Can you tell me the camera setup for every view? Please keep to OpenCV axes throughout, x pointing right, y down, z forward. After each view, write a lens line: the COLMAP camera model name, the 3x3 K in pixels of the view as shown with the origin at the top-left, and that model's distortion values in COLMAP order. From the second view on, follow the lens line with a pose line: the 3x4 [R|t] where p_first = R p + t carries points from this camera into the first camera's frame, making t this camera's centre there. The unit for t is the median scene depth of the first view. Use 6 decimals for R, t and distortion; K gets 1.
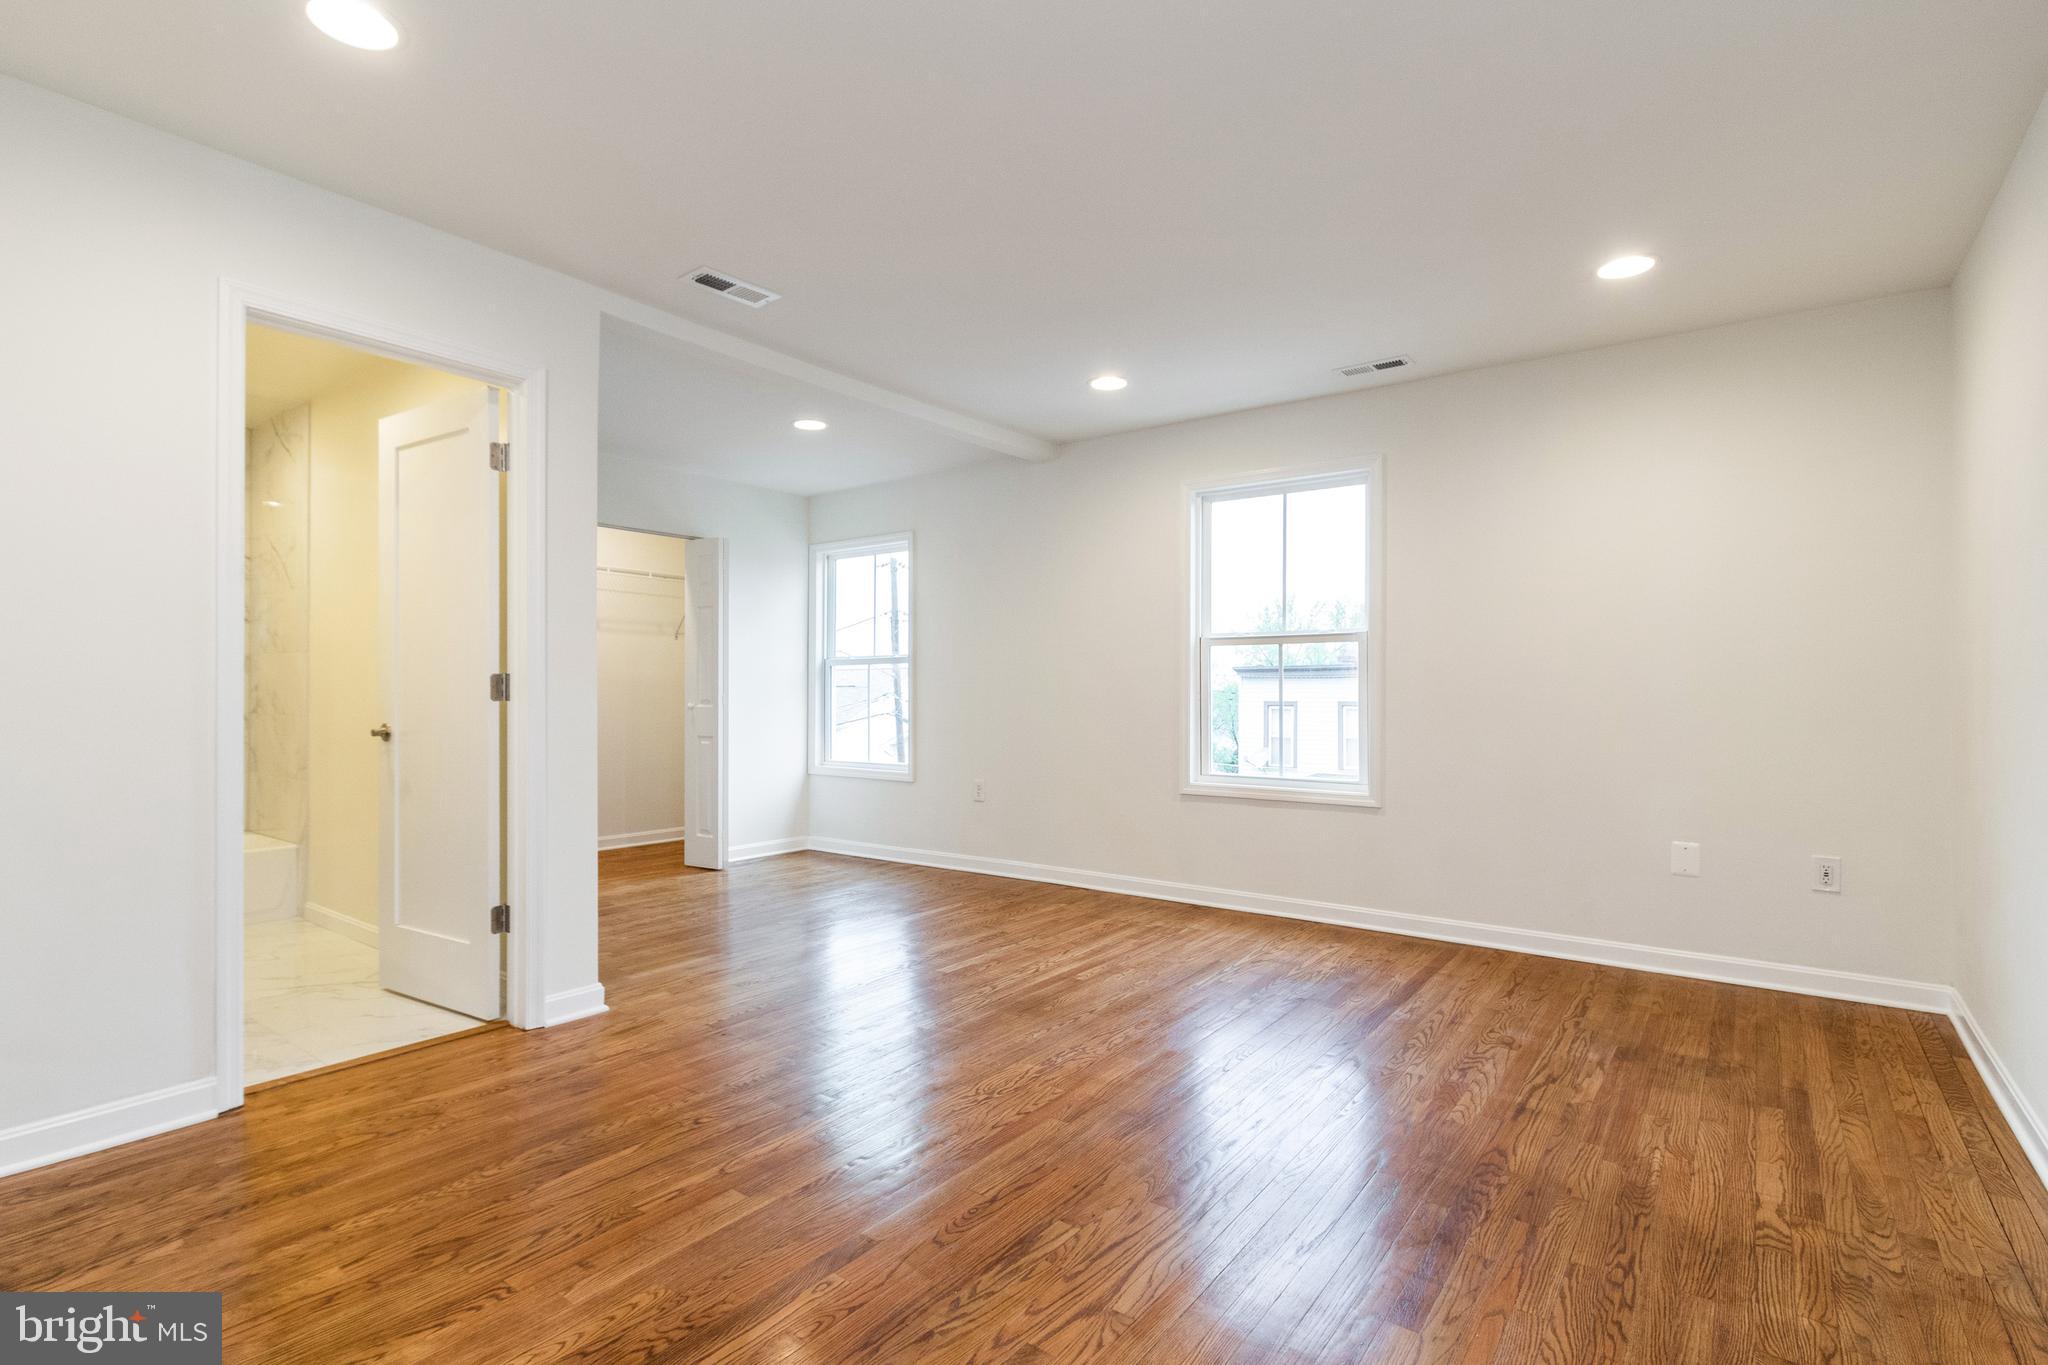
lens RADIAL K [[977.2, 0, 1012.0], [0, 977.2, 686.5], [0, 0, 1]] dist [0.001281, 0.001295]
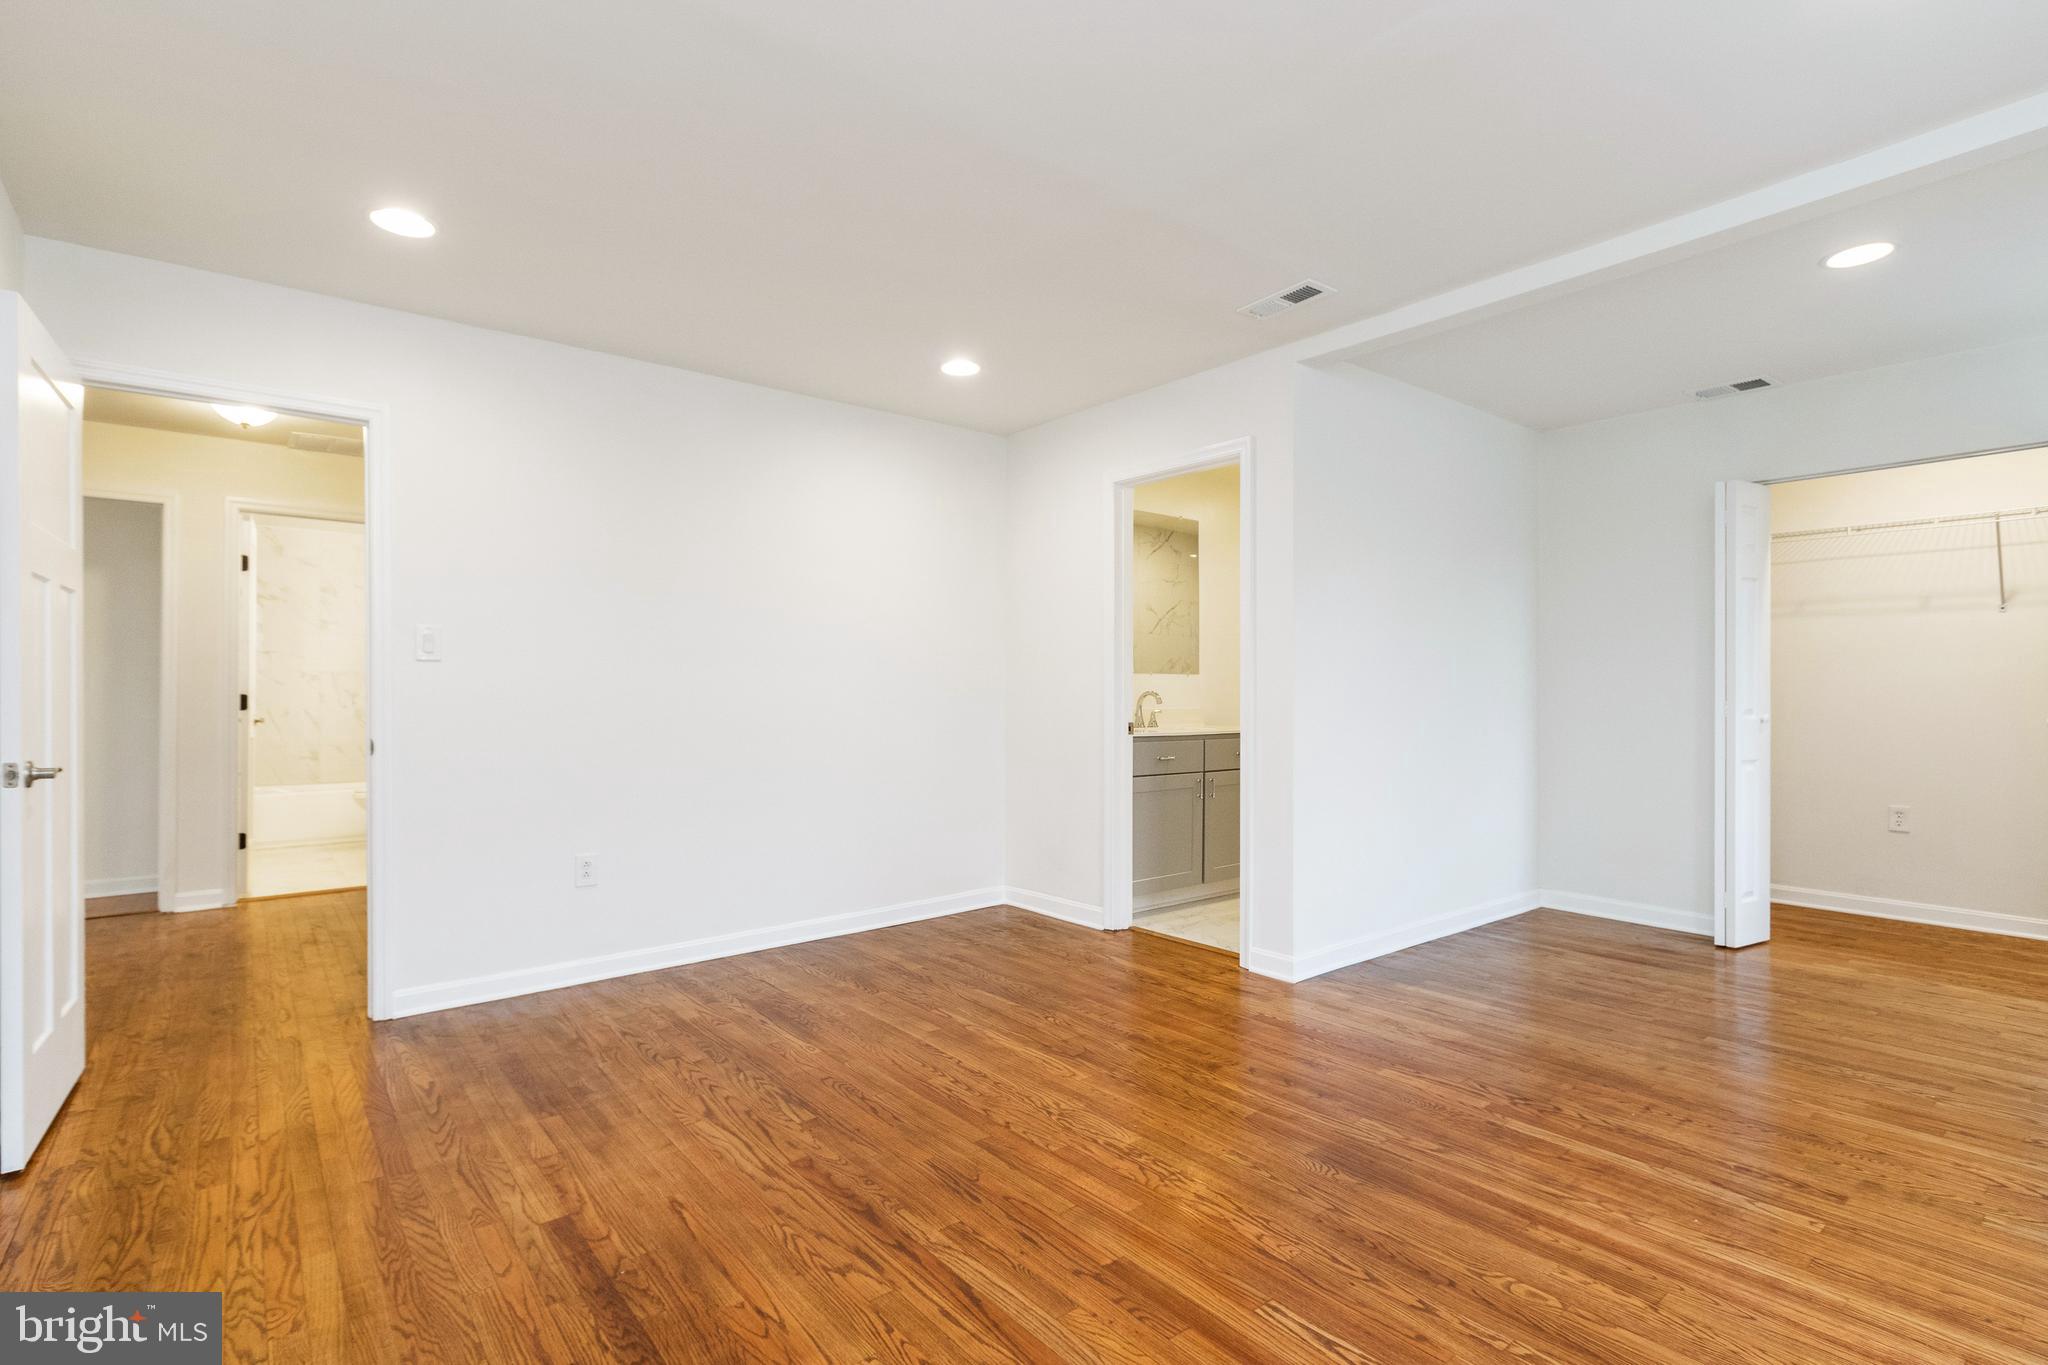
lens RADIAL K [[977.2, 0, 1018.9], [0, 977.2, 689.0], [0, 0, 1]] dist [0.001281, 0.001295]
pose [[-0.244700, -0.006607, -0.969576, 0.993151], [0.007127, 0.999938, -0.008613, 0.001479], [0.969573, -0.009017, -0.244637, 1.279674]]
